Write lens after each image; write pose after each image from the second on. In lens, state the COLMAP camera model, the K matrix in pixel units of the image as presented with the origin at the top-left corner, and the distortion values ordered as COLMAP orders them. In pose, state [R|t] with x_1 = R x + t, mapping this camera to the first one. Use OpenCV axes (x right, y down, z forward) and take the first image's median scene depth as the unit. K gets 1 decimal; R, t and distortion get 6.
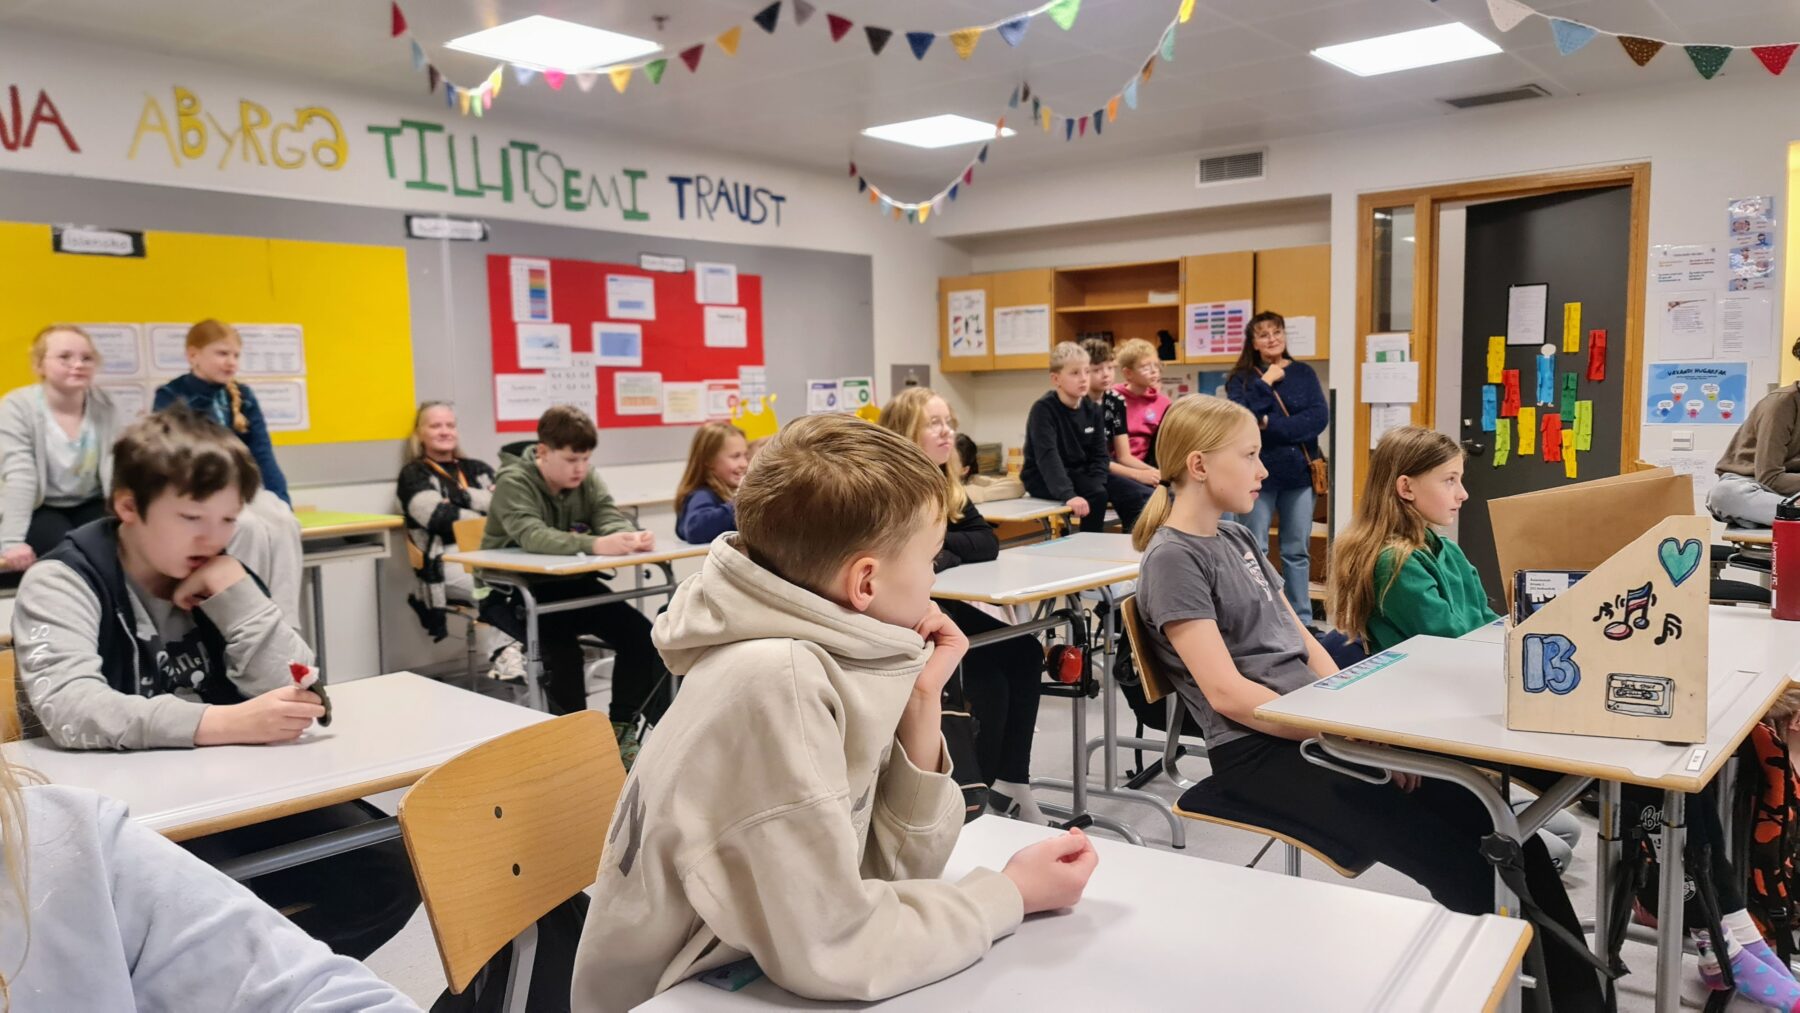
lens RADIAL K [[1312.8, 0, 901.4], [0, 1312.8, 524.5], [0, 0, 1]] dist [0.057668, -0.033969]
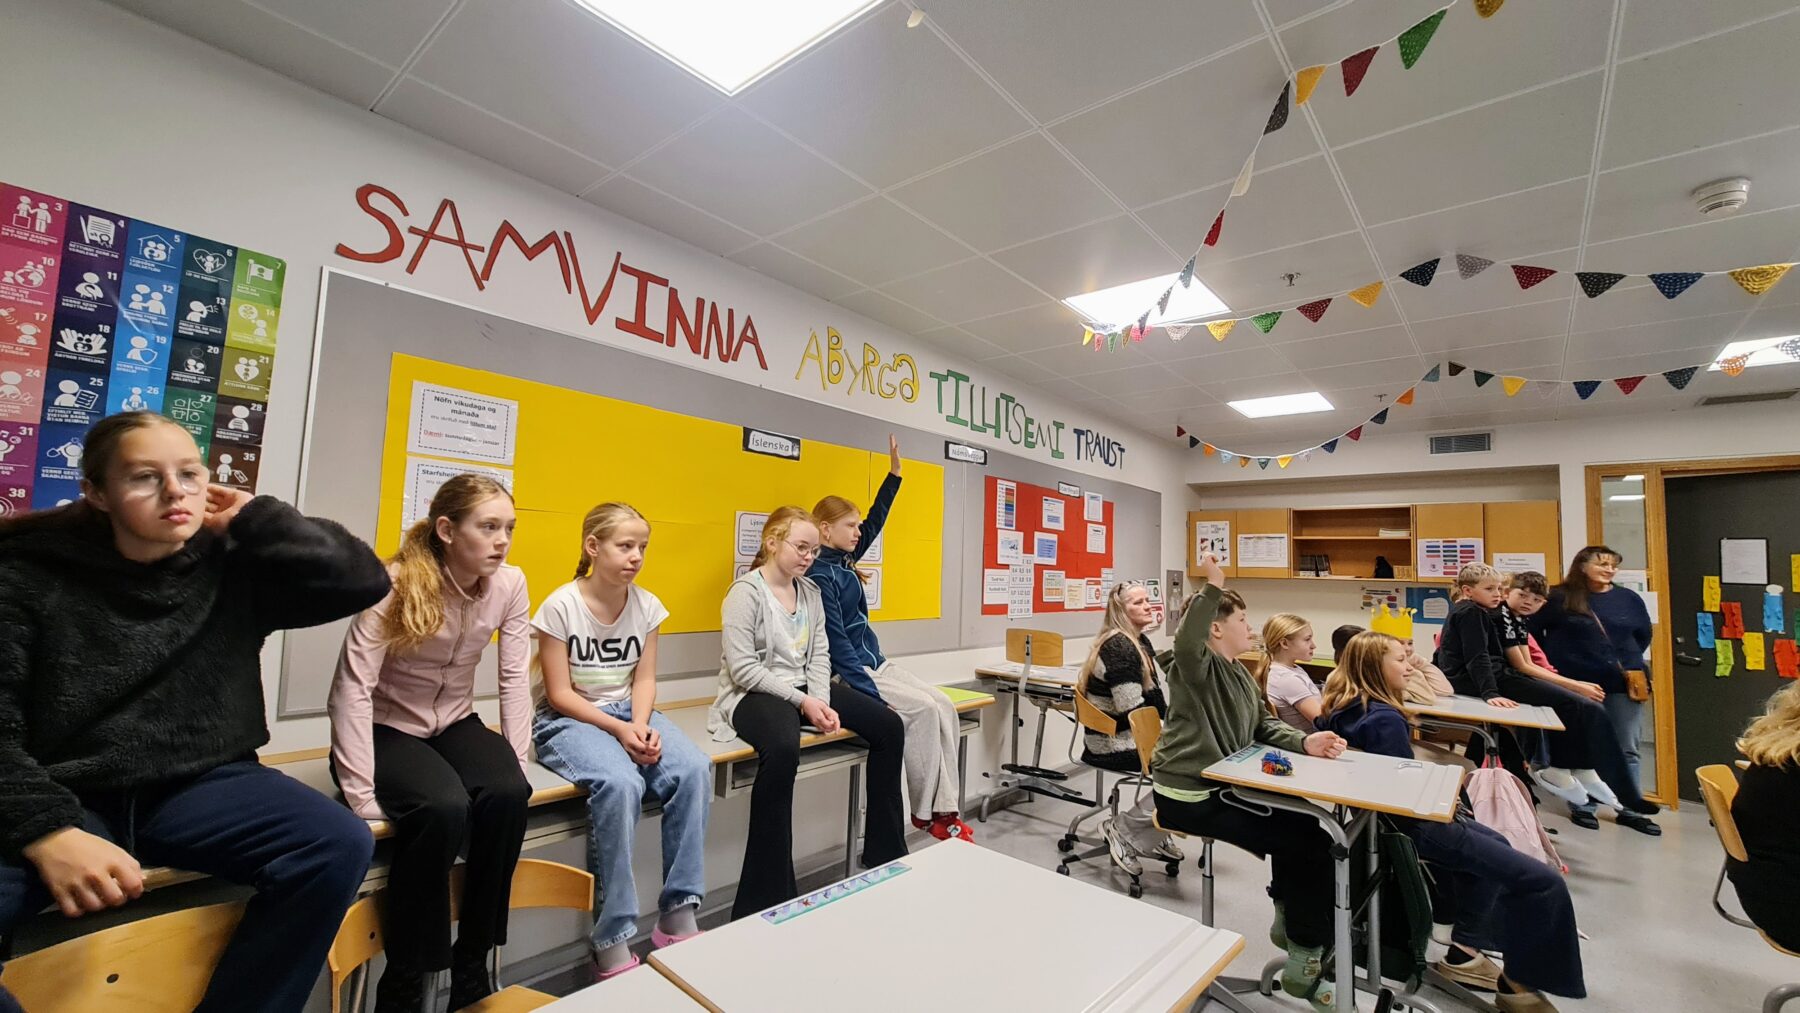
lens RADIAL K [[731.9, 0, 910.6], [0, 731.9, 512.6], [0, 0, 1]] dist [-0.011850, 0.002133]
pose [[0.998655, 0.049212, -0.016292, -0.338849], [-0.051383, 0.981283, -0.185589, -0.029899], [0.006854, 0.186176, 0.982492, 0.280068]]
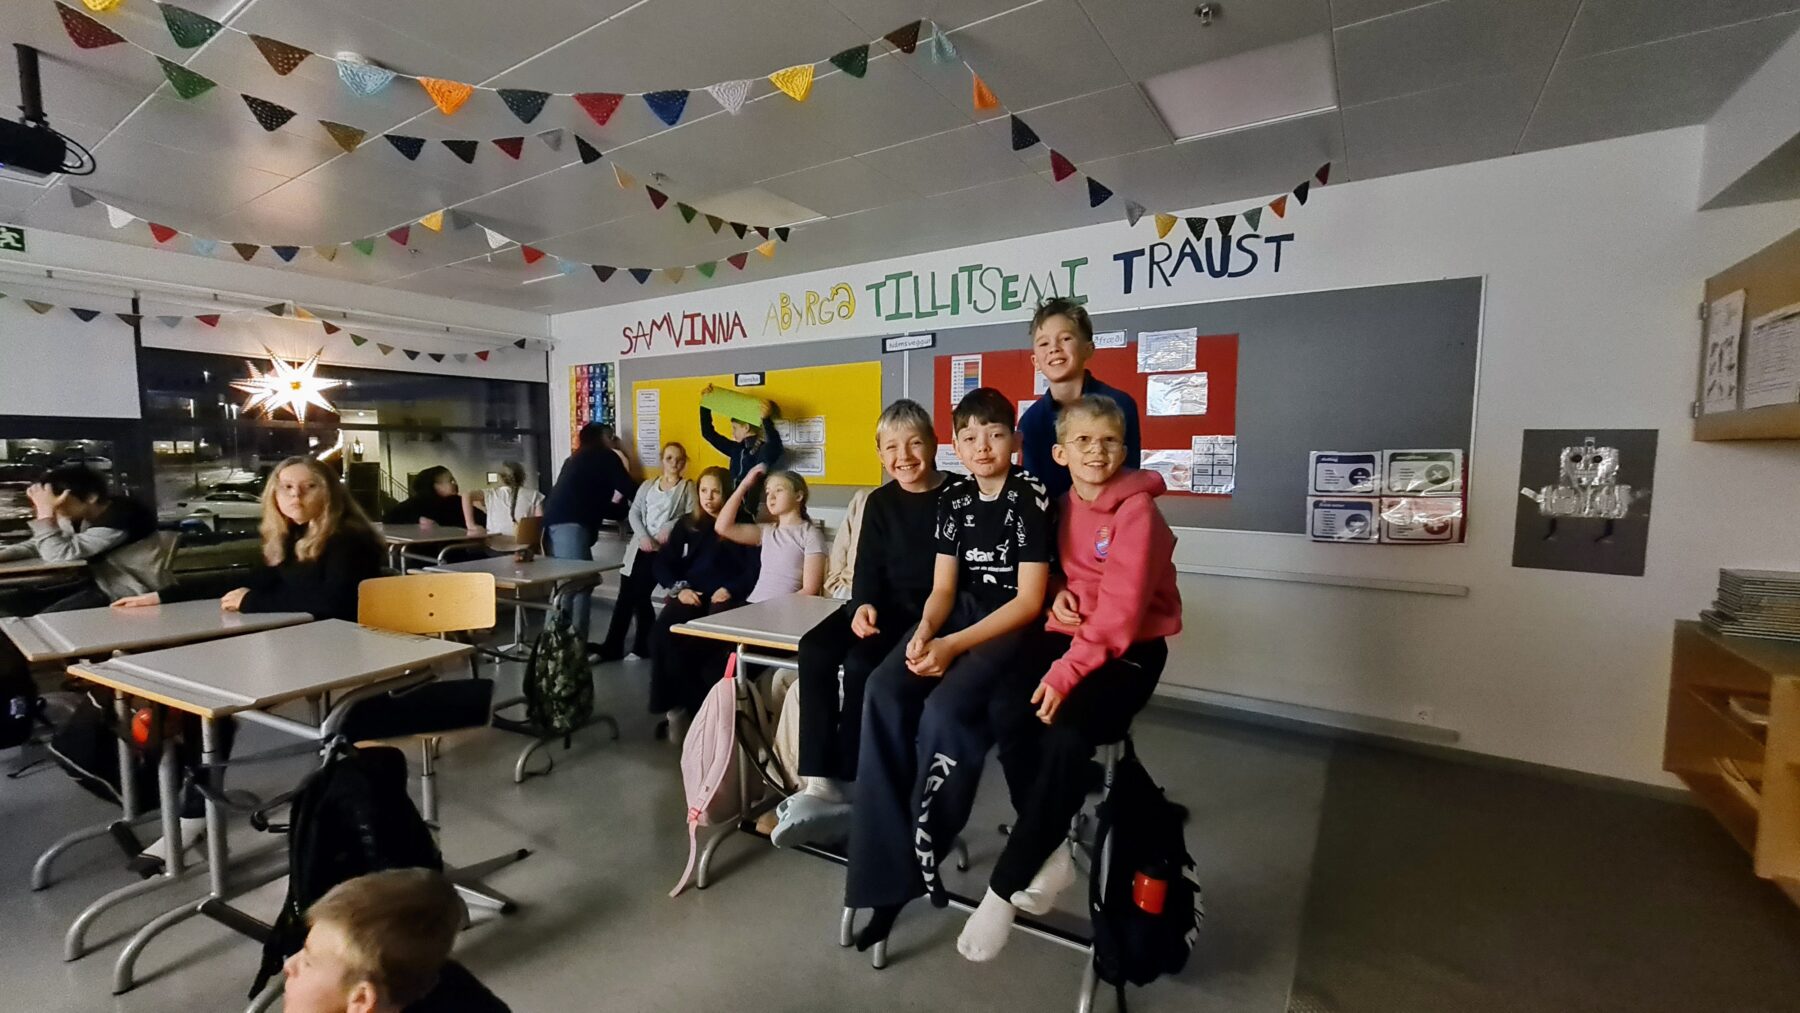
lens RADIAL K [[731.9, 0, 907.4], [0, 731.9, 508.3], [0, 0, 1]] dist [-0.011850, 0.002133]
pose [[0.120658, 0.092224, -0.988401, 0.402870], [-0.111168, 0.990667, 0.078865, -0.096272], [0.986450, 0.100363, 0.129785, 0.809811]]
